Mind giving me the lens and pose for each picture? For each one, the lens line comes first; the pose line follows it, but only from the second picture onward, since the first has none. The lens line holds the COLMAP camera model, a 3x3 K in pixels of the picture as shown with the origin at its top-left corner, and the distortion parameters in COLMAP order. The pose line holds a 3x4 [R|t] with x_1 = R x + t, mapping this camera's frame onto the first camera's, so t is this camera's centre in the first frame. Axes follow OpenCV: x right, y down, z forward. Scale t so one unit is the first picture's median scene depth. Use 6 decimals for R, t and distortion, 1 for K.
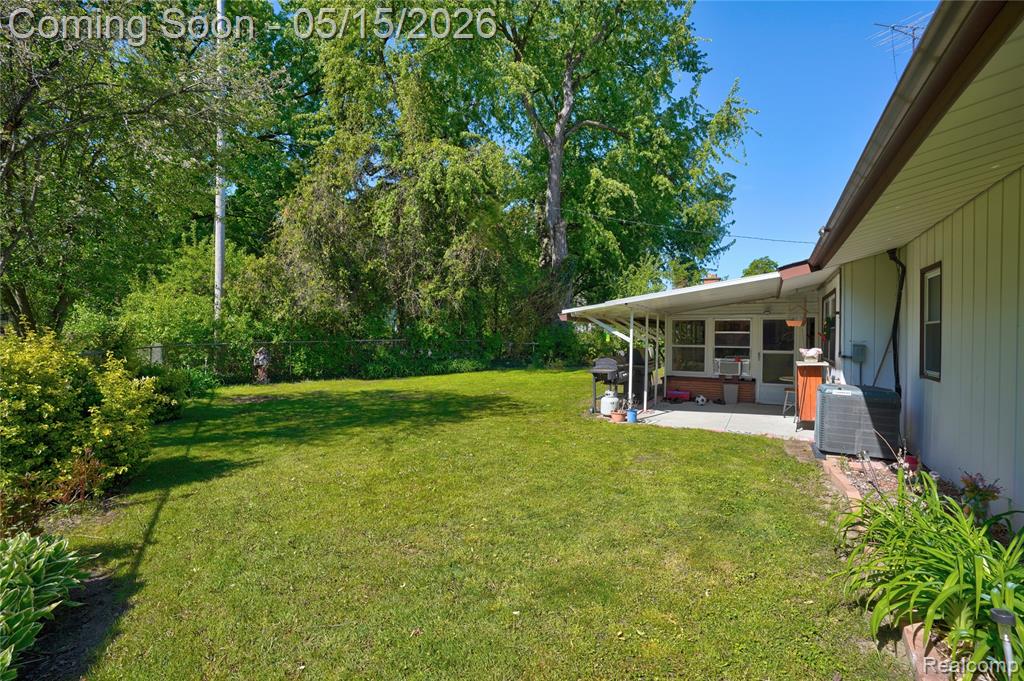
lens RADIAL K [[473.1, 0, 513.8], [0, 473.1, 337.7], [0, 0, 1]] dist [-0.066438, 0.026588]
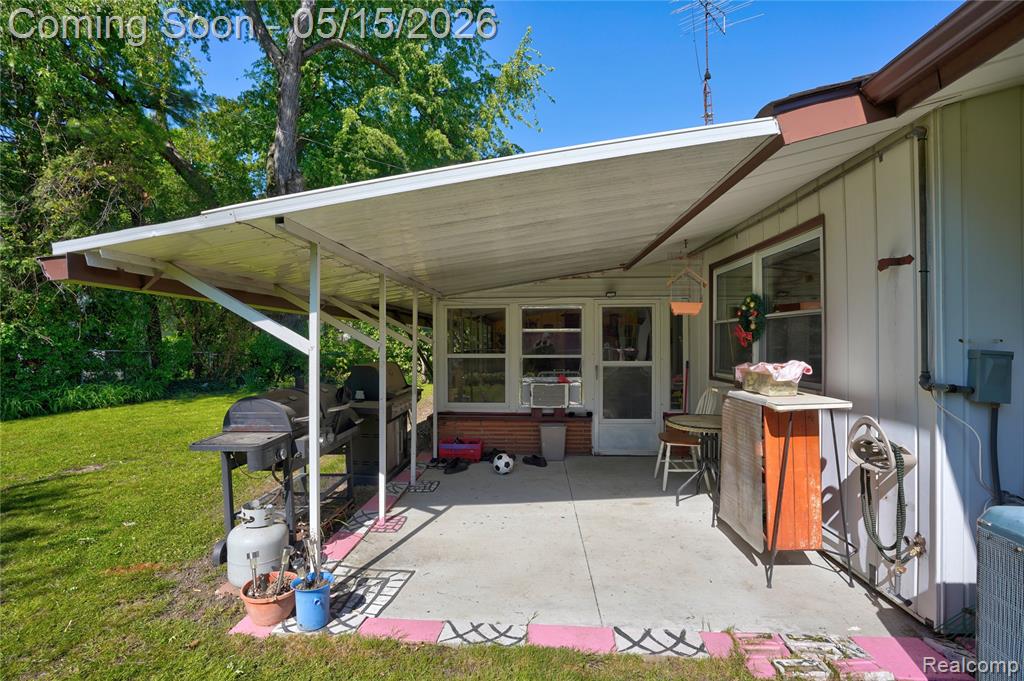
lens RADIAL K [[473.1, 0, 513.8], [0, 473.1, 337.7], [0, 0, 1]] dist [-0.066438, 0.026588]
pose [[0.899943, -0.007272, 0.435946, 0.181416], [0.012627, 0.999876, -0.009388, 0.002512], [-0.435824, 0.013953, 0.899924, 0.513536]]
